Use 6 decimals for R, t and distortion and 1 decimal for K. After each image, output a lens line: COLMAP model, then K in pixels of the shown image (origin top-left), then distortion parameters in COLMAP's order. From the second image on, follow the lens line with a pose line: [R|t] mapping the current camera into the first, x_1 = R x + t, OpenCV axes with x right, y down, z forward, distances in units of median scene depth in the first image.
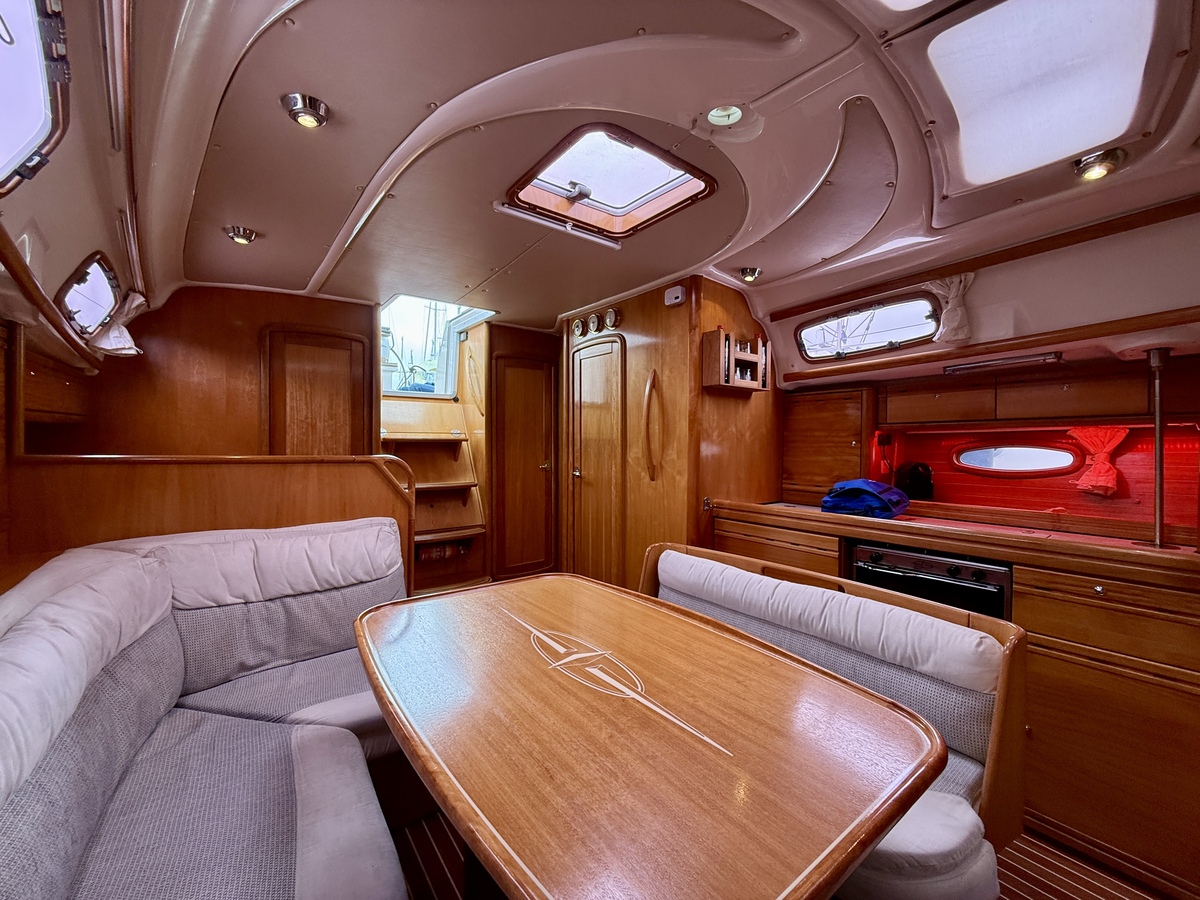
lens RADIAL K [[479.3, 0, 602.3], [0, 479.3, 450.6], [0, 0, 1]] dist [-0.001355, -0.000032]
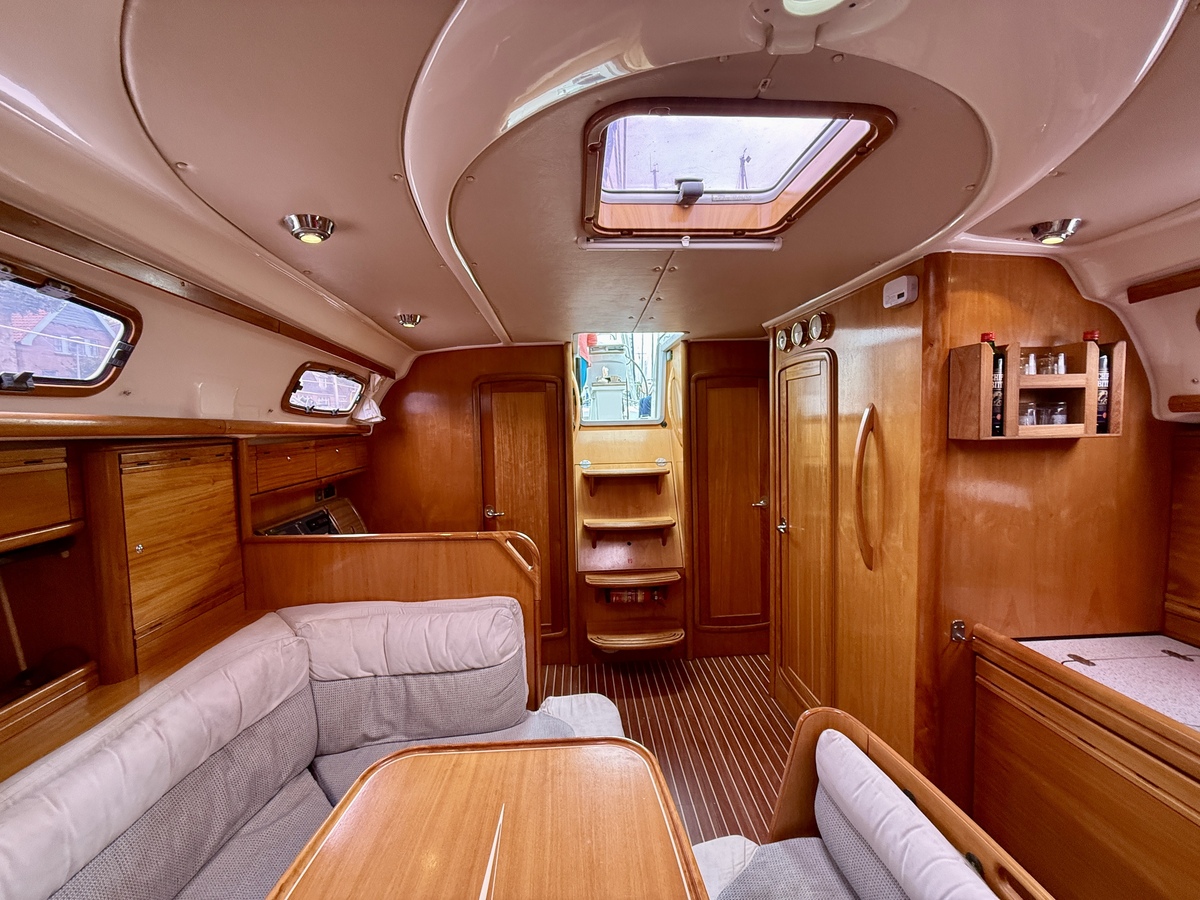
lens RADIAL K [[479.3, 0, 602.3], [0, 479.3, 450.6], [0, 0, 1]] dist [-0.001355, -0.000032]
pose [[0.824127, 0.011186, -0.566295, 0.188810], [0.014728, 0.999044, 0.041168, -0.148022], [0.566214, -0.042268, 0.823174, 0.259358]]
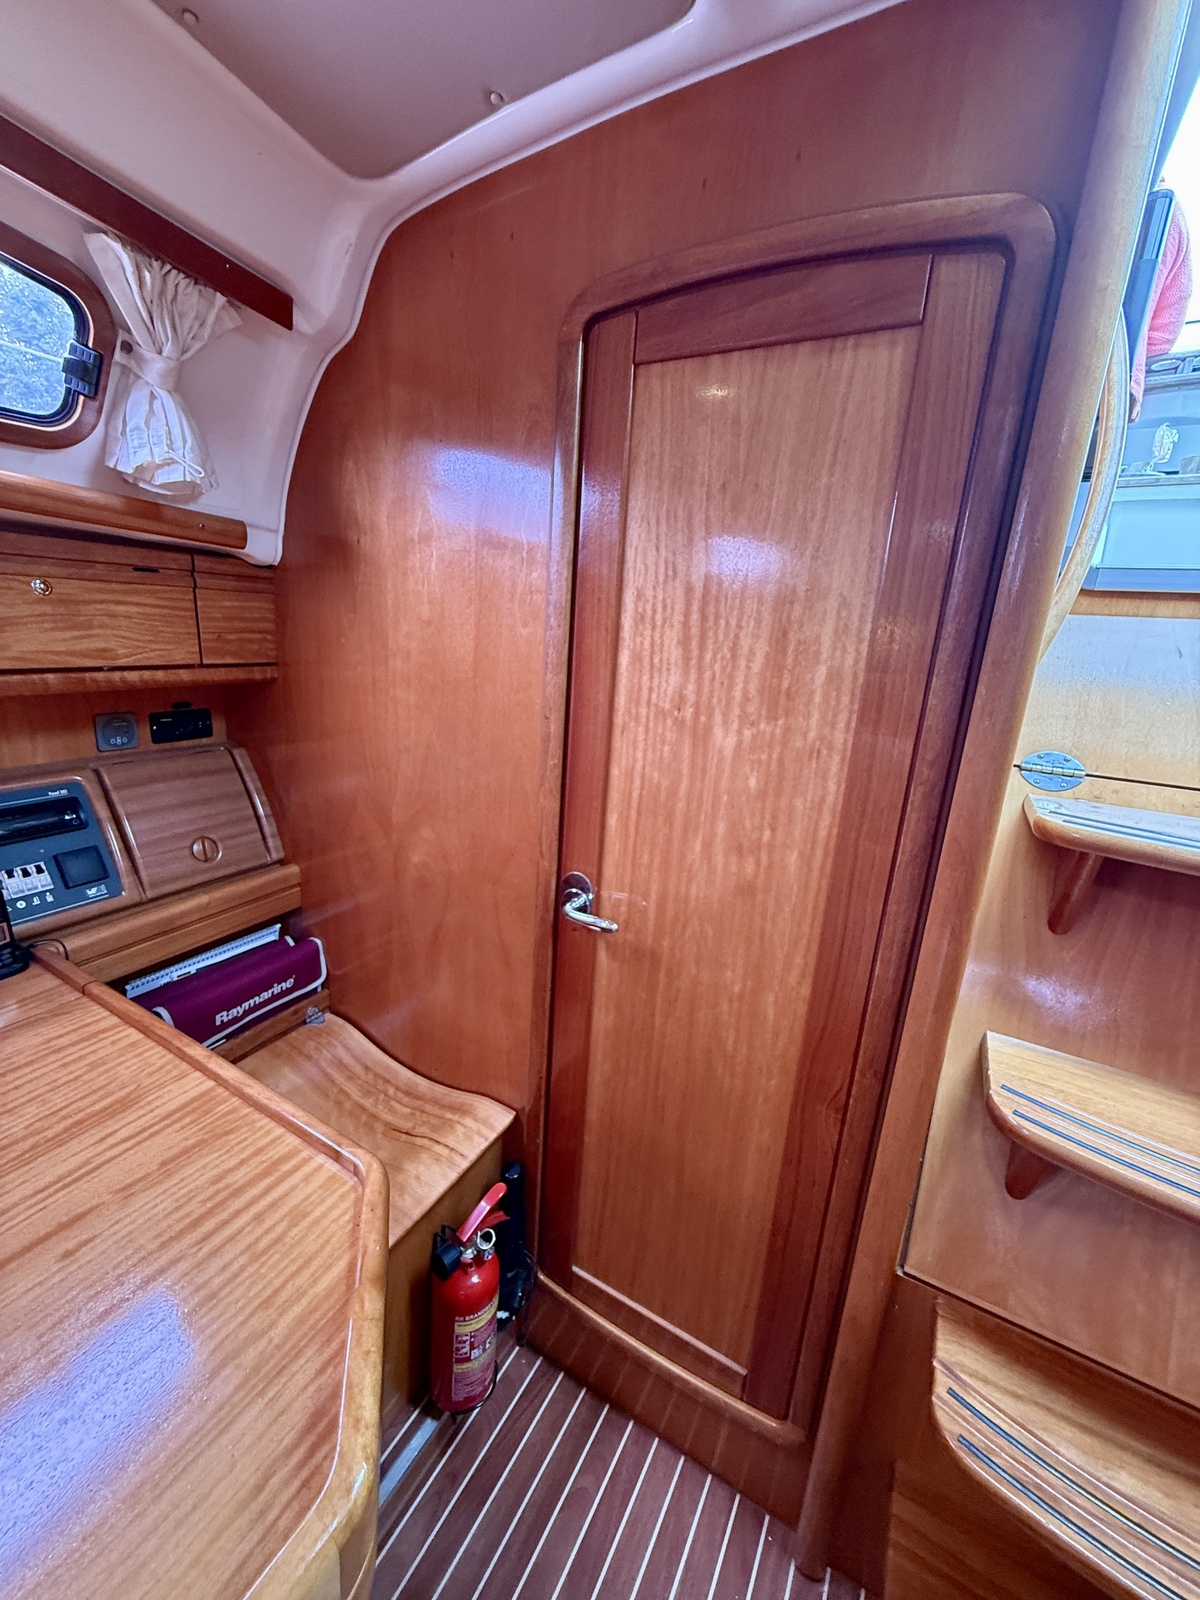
lens RADIAL K [[644.7, 0, 597.5], [0, 644.7, 800.1], [0, 0, 1]] dist [0.000111, 0.000172]
pose [[0.392017, 0.259820, -0.882506, -0.385916], [-0.075974, 0.965156, 0.250405, -0.111924], [0.916815, -0.031116, 0.398097, 0.949605]]
